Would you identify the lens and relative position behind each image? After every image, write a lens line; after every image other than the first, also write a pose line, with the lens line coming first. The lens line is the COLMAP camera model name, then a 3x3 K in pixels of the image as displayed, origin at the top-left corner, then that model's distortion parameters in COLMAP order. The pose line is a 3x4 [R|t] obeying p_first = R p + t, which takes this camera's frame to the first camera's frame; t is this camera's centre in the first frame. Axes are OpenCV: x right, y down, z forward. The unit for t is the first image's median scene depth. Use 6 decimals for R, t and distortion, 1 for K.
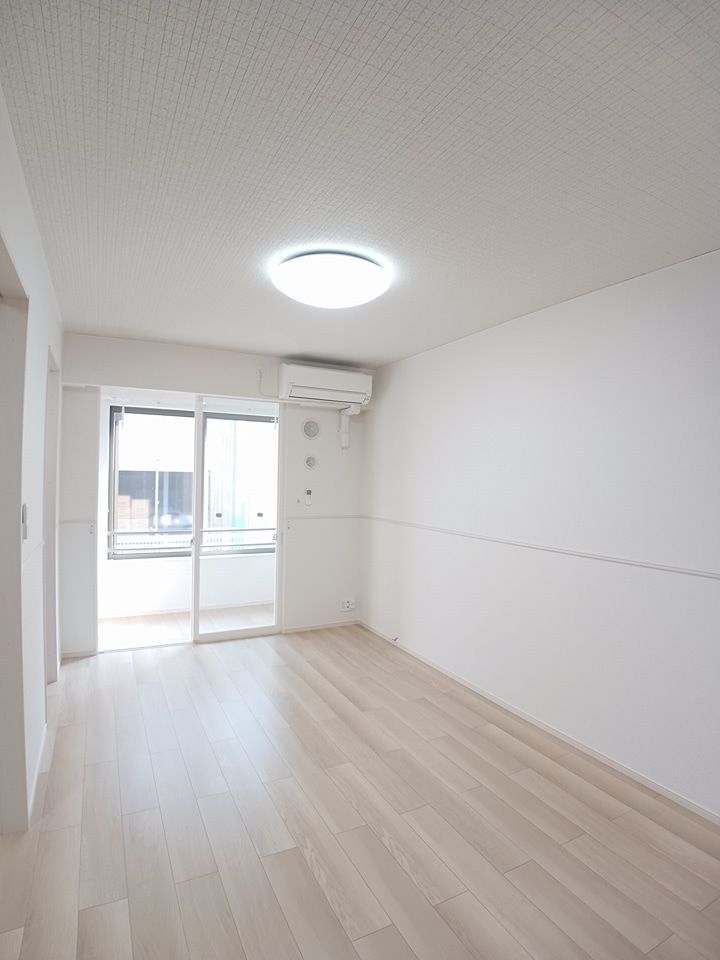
lens RADIAL K [[509.6, 0, 360.0], [0, 509.6, 480.0], [0, 0, 1]] dist [-0.001837, -0.000744]
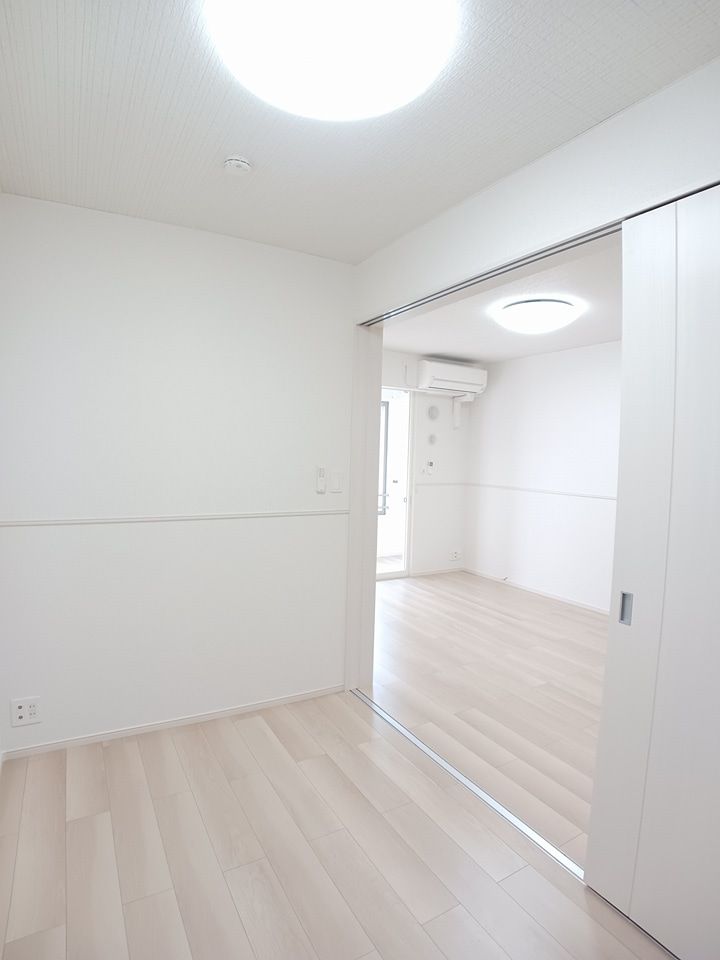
lens RADIAL K [[523.4, 0, 360.0], [0, 523.4, 480.0], [0, 0, 1]] dist [-0.002733, -0.000329]
pose [[0.995730, 0.001818, 0.092296, -0.394859], [-0.006605, 0.998647, 0.051583, -0.001425], [-0.092078, -0.051972, 0.994395, -0.255071]]
